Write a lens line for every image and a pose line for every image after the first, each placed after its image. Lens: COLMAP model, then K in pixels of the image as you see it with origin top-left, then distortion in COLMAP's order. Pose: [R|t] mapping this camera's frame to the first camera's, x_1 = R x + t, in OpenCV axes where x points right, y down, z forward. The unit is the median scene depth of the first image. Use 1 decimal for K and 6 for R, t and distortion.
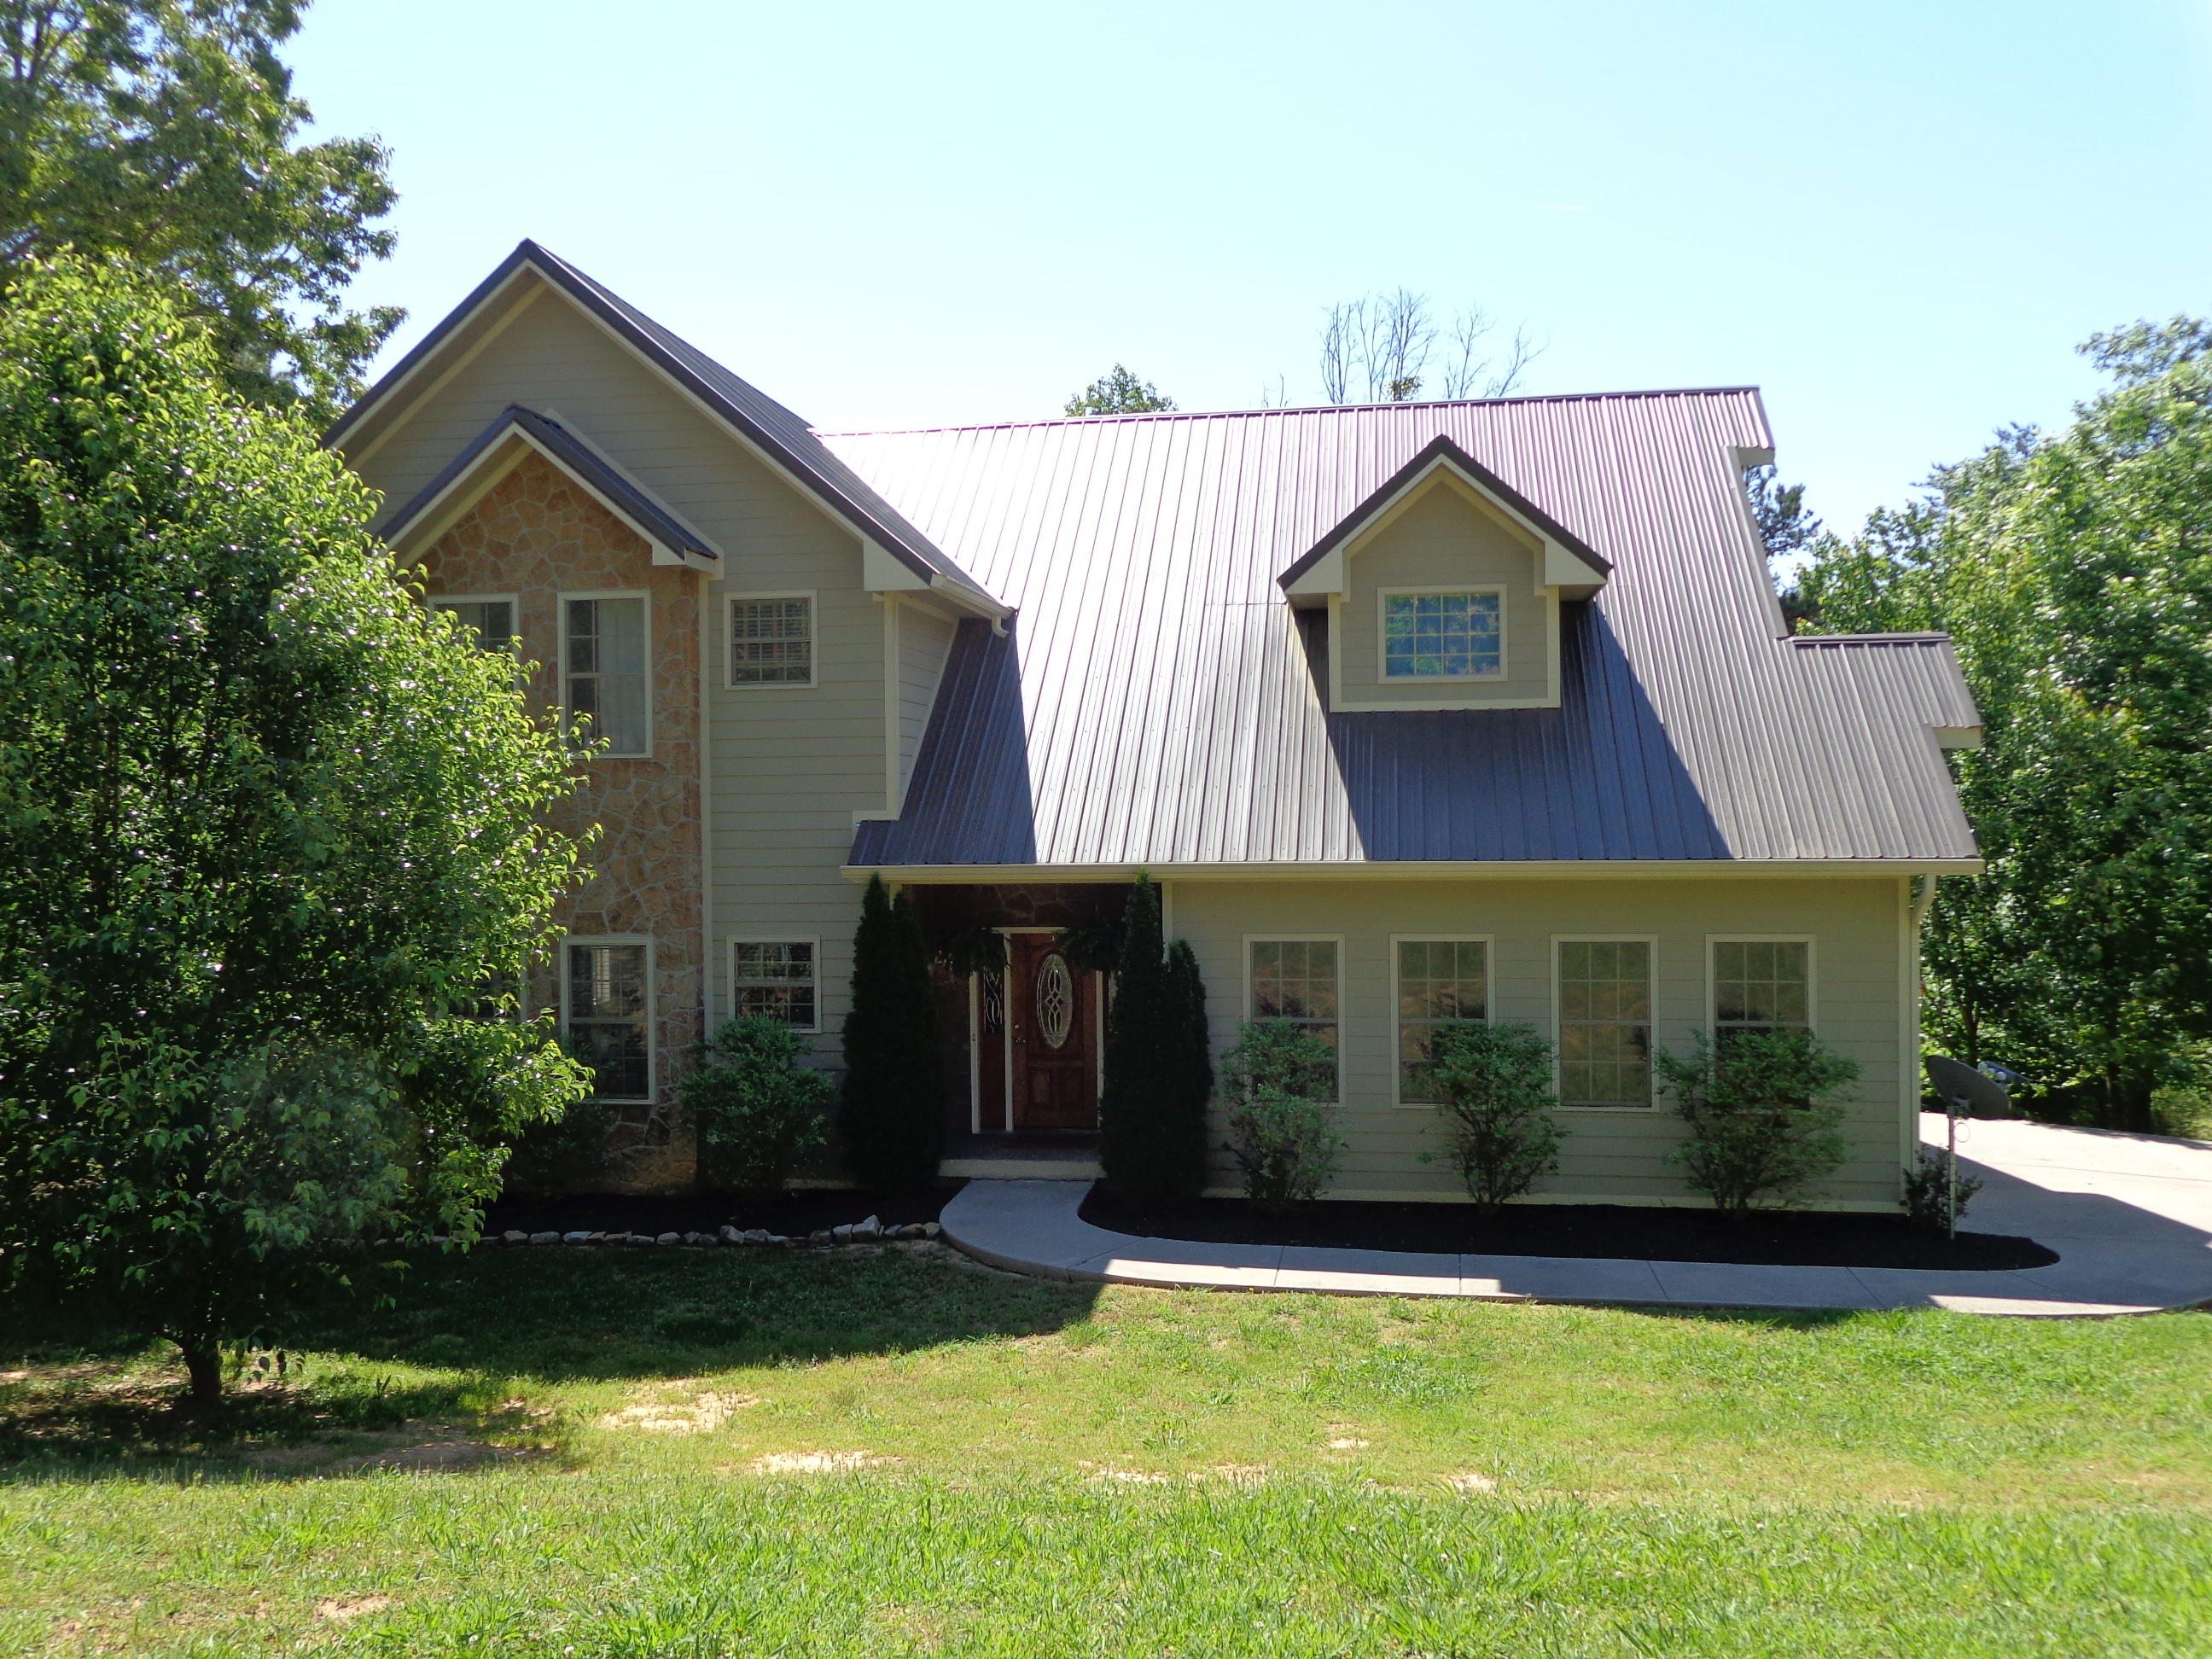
lens RADIAL K [[1796.0, 0, 1106.0], [0, 1796.0, 829.5], [0, 0, 1]] dist [0.010941, 0.002652]
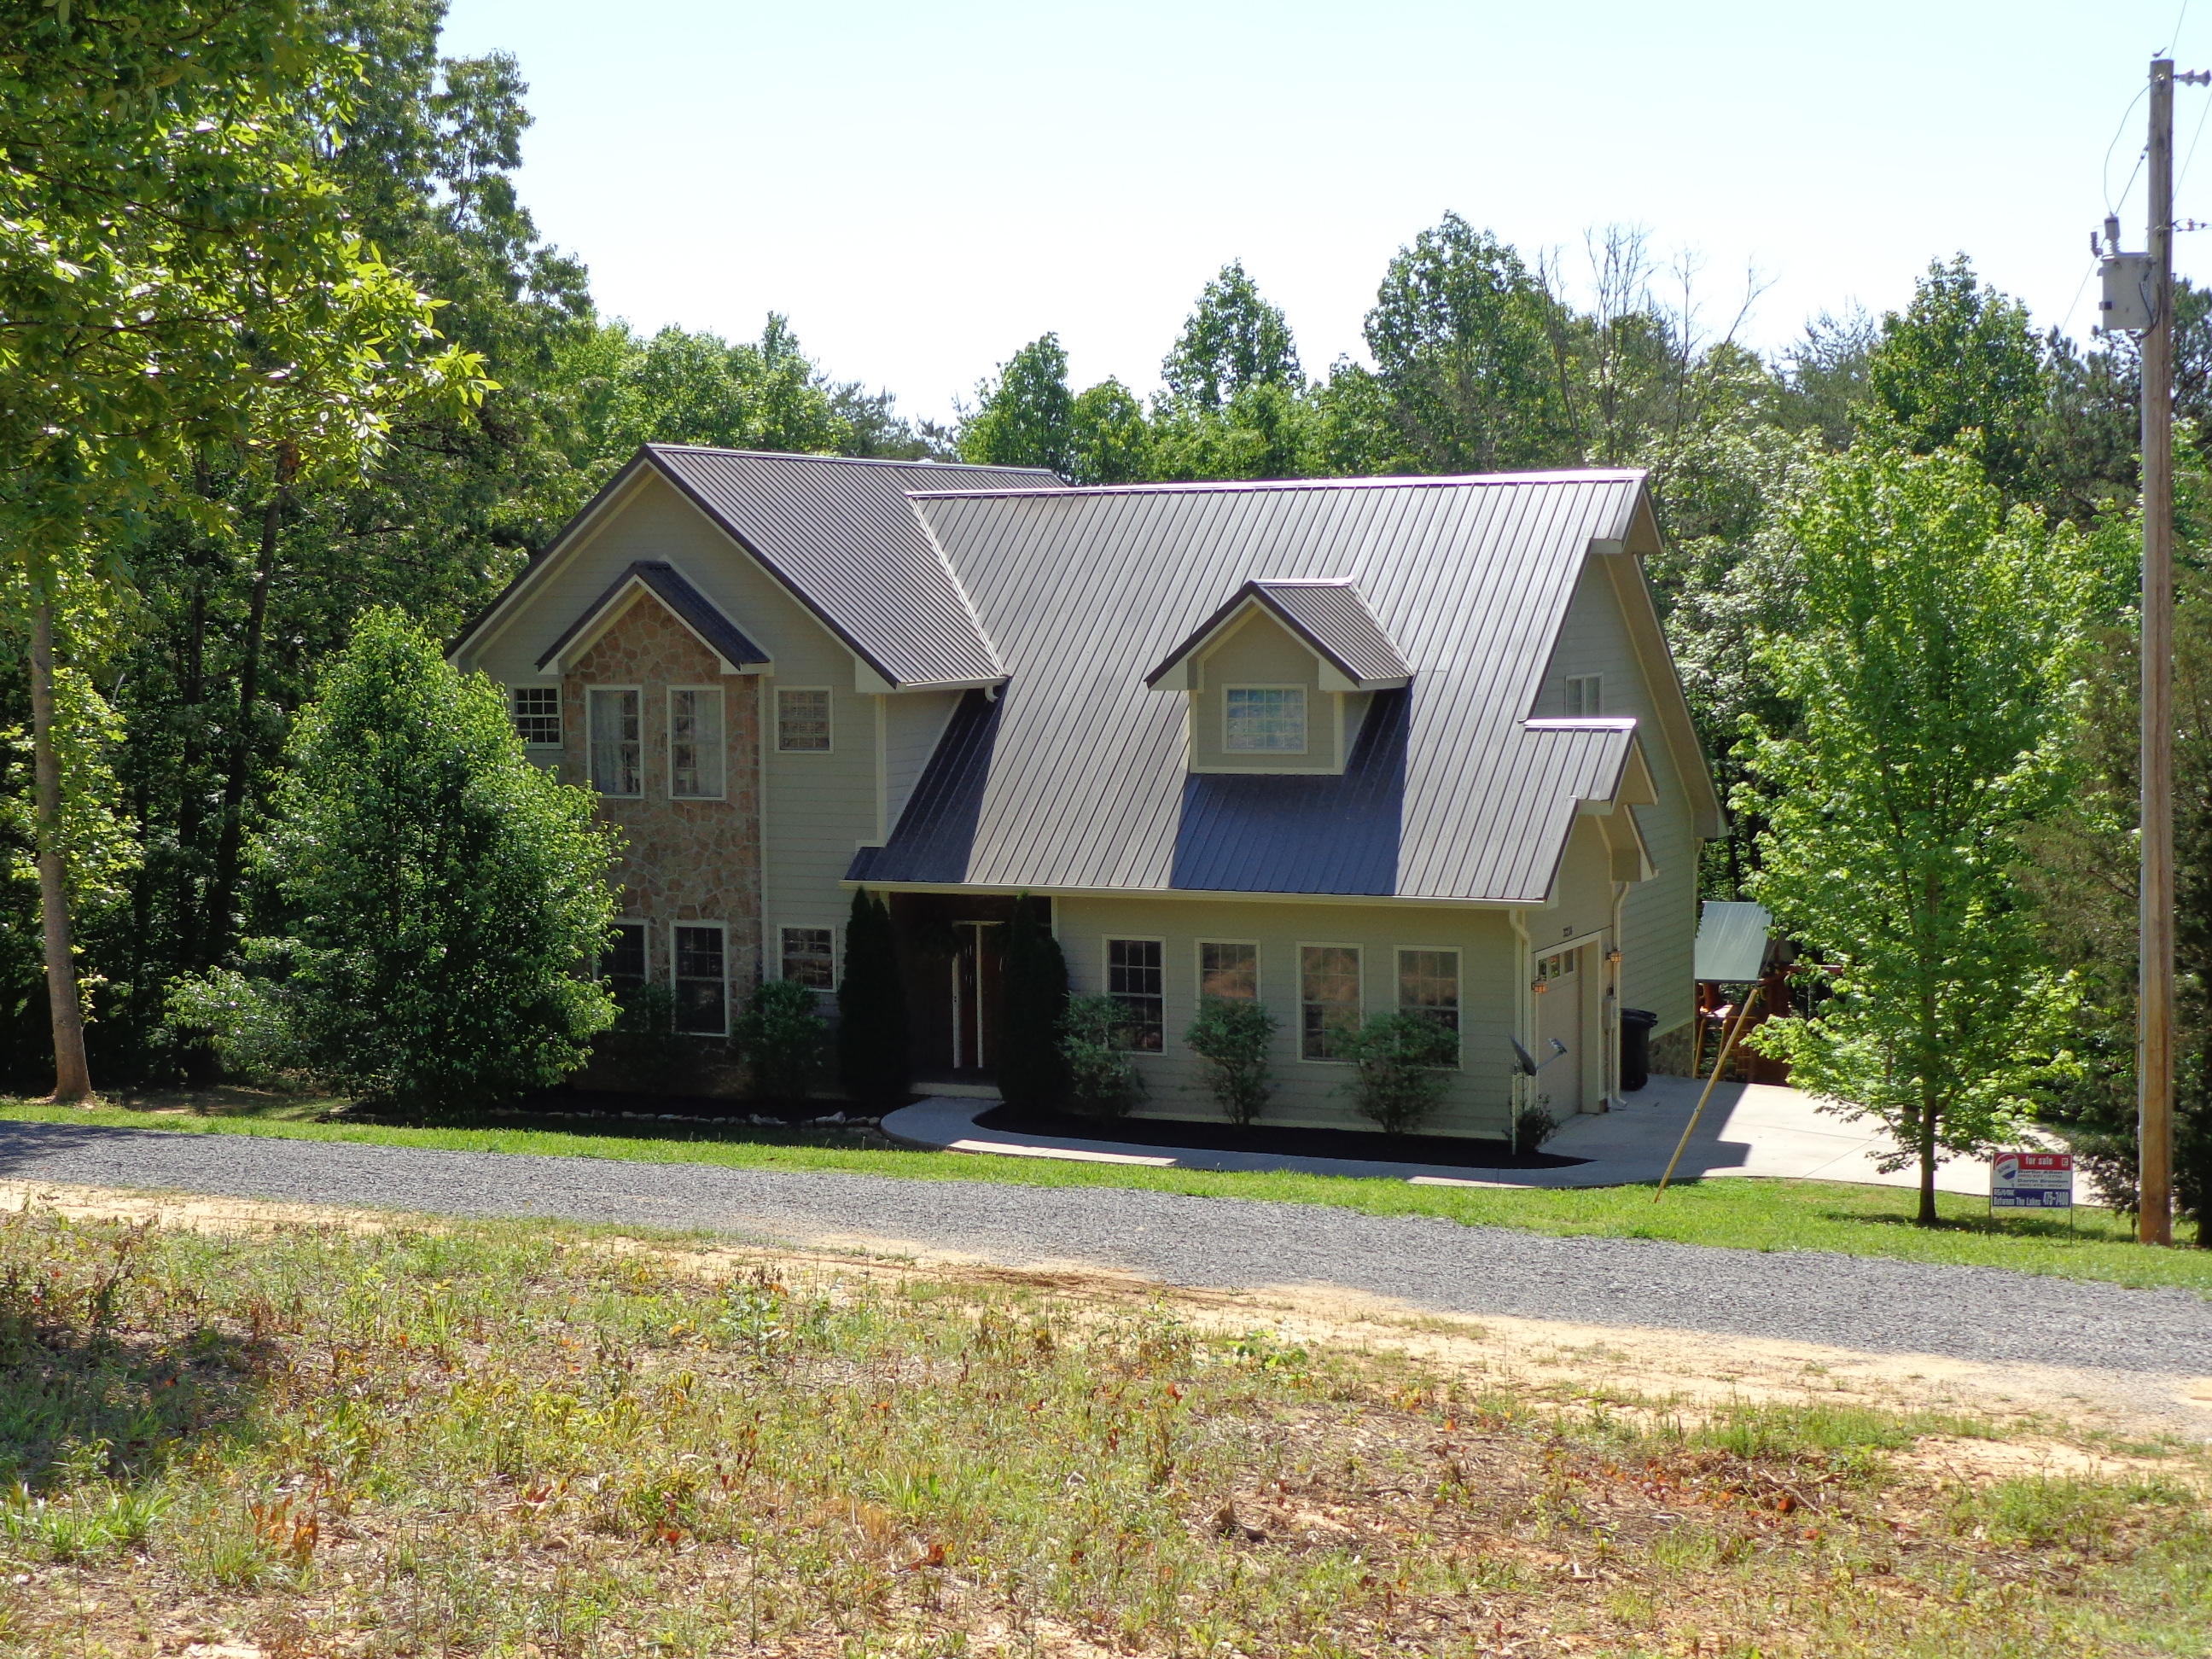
lens RADIAL K [[3191.2, 0, 1106.0], [0, 3191.2, 829.5], [0, 0, 1]] dist [-0.007050, 0.059891]
pose [[0.961727, 0.019374, -0.273322, 0.774649], [-0.001966, 0.997959, 0.063820, -0.188179], [0.274001, -0.060840, 0.959803, -1.443351]]
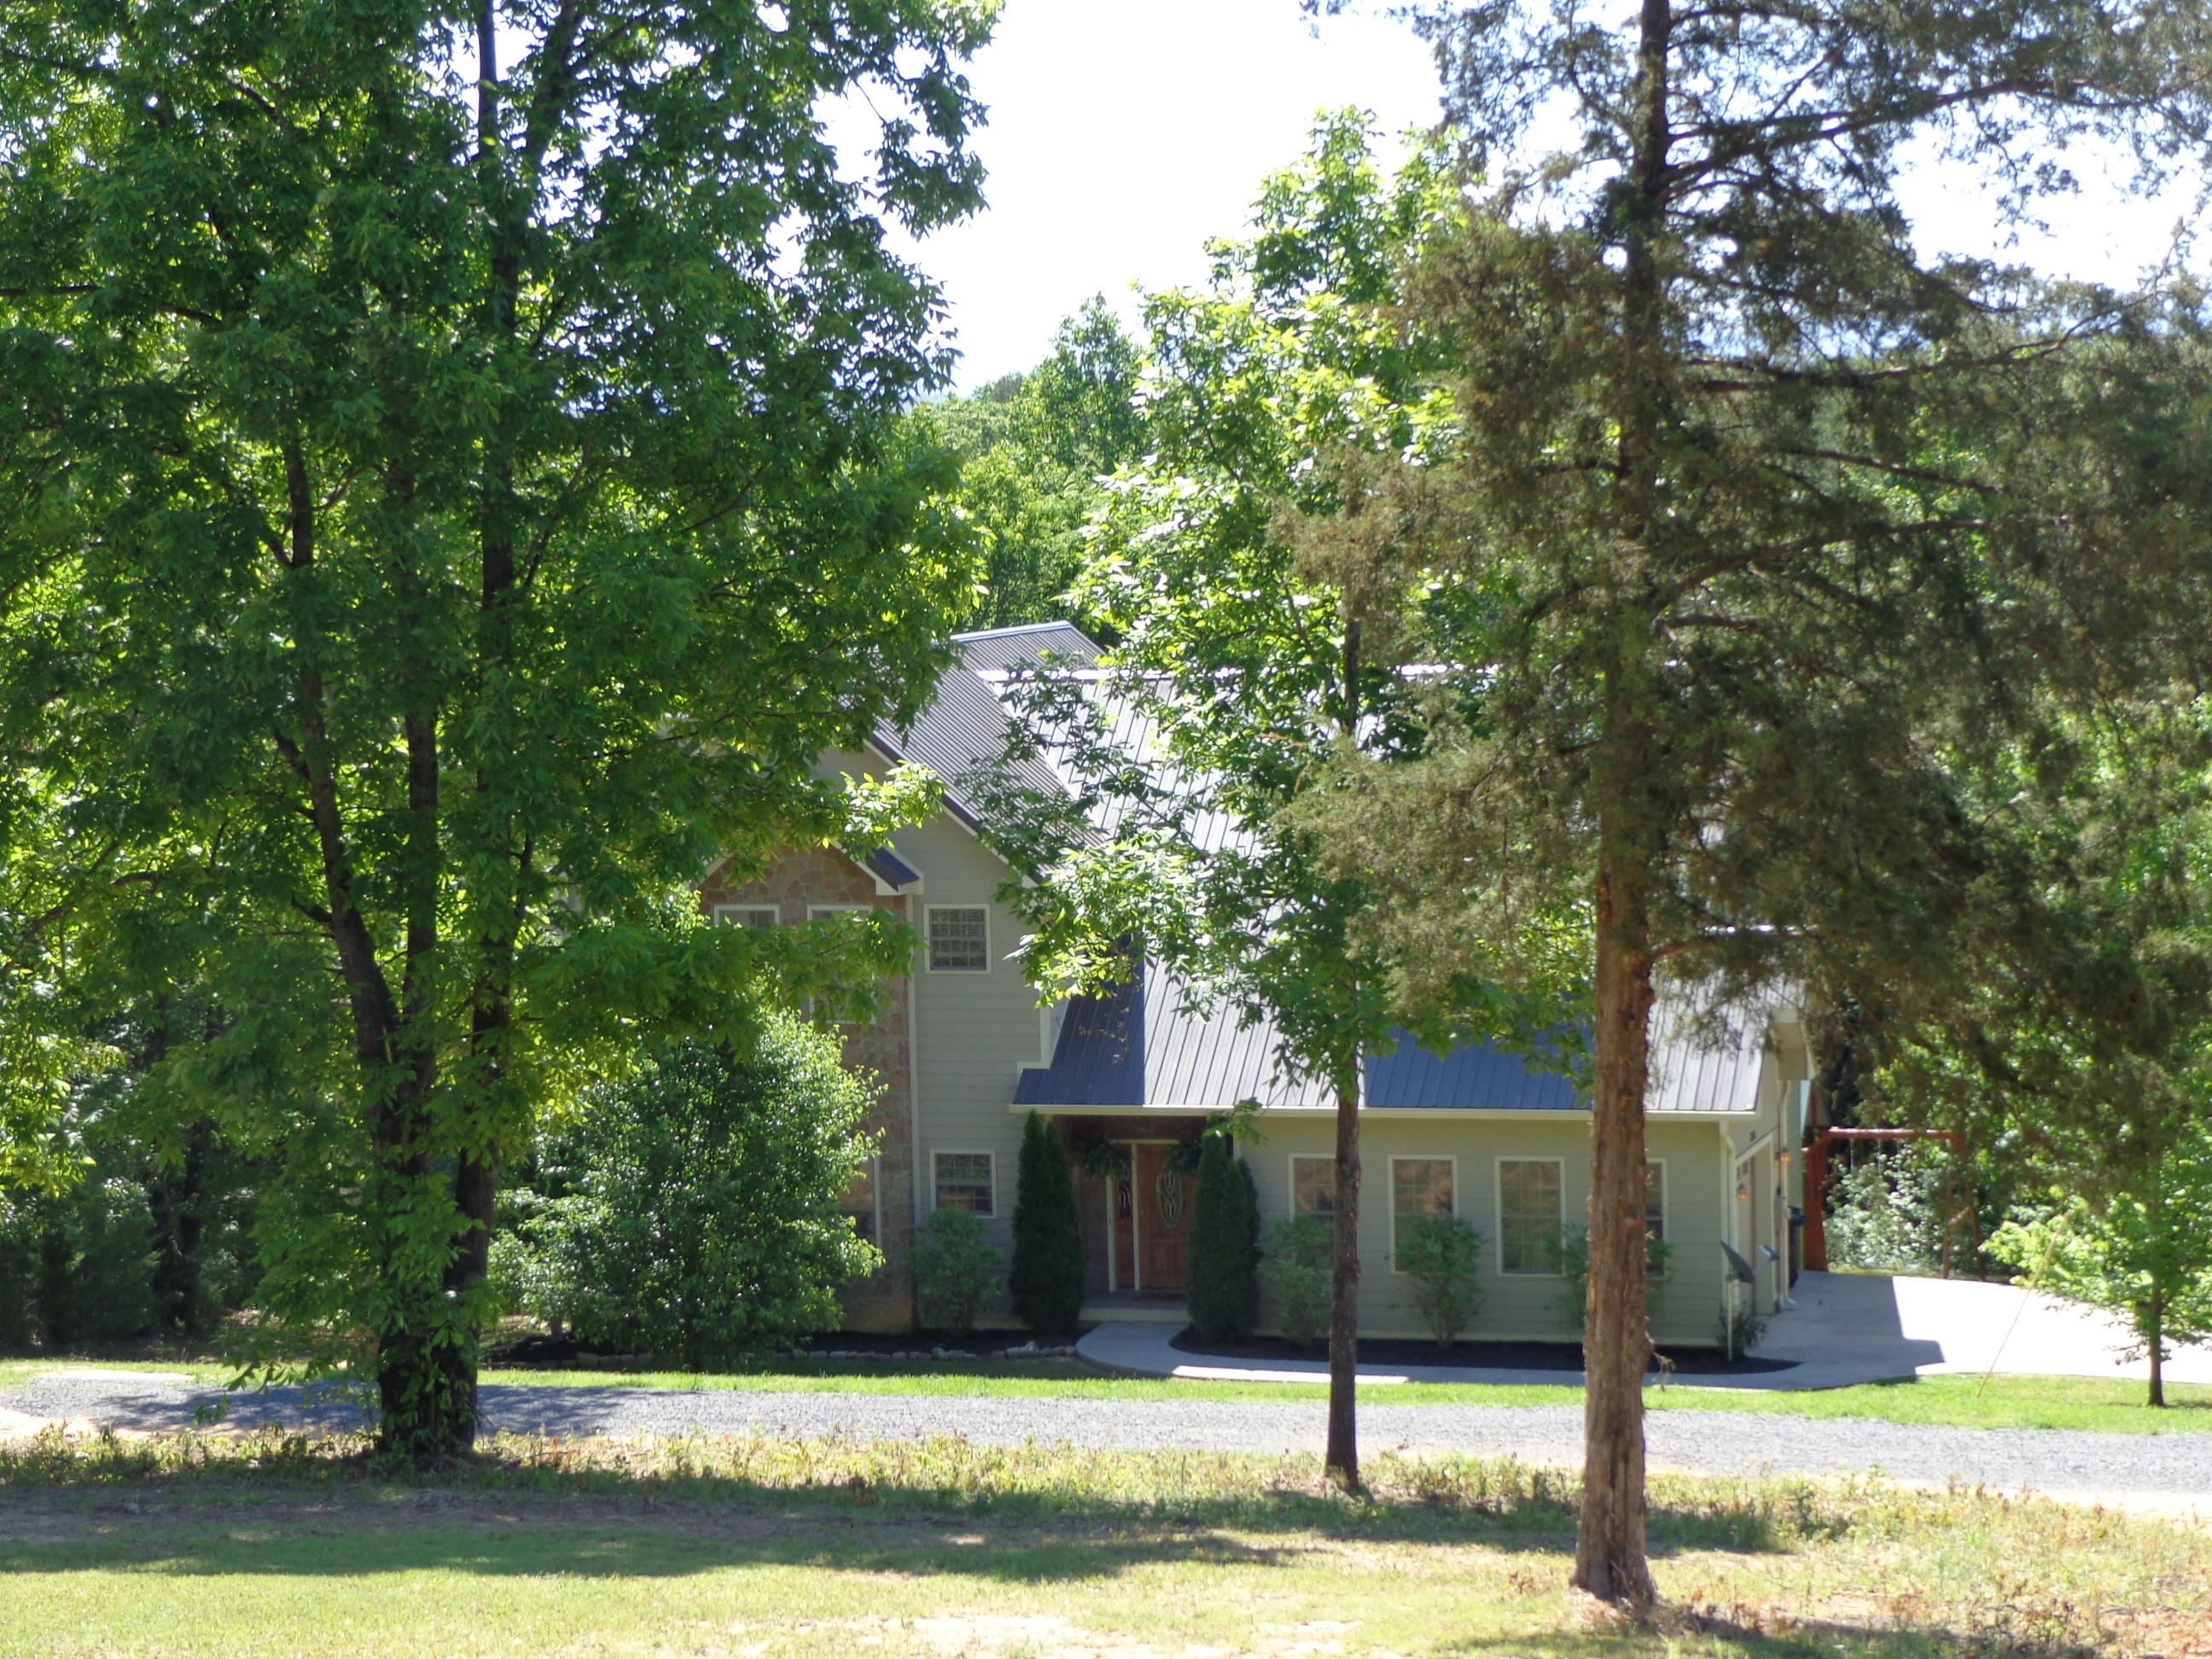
lens RADIAL K [[4880.2, 0, 1106.0], [0, 4880.2, 829.5], [0, 0, 1]] dist [0.033893, 0.214768]
pose [[0.990628, -0.006195, -0.136444, 0.461757], [0.014233, 0.998214, 0.058016, -0.423724], [0.135841, -0.059414, 0.988947, -2.829322]]
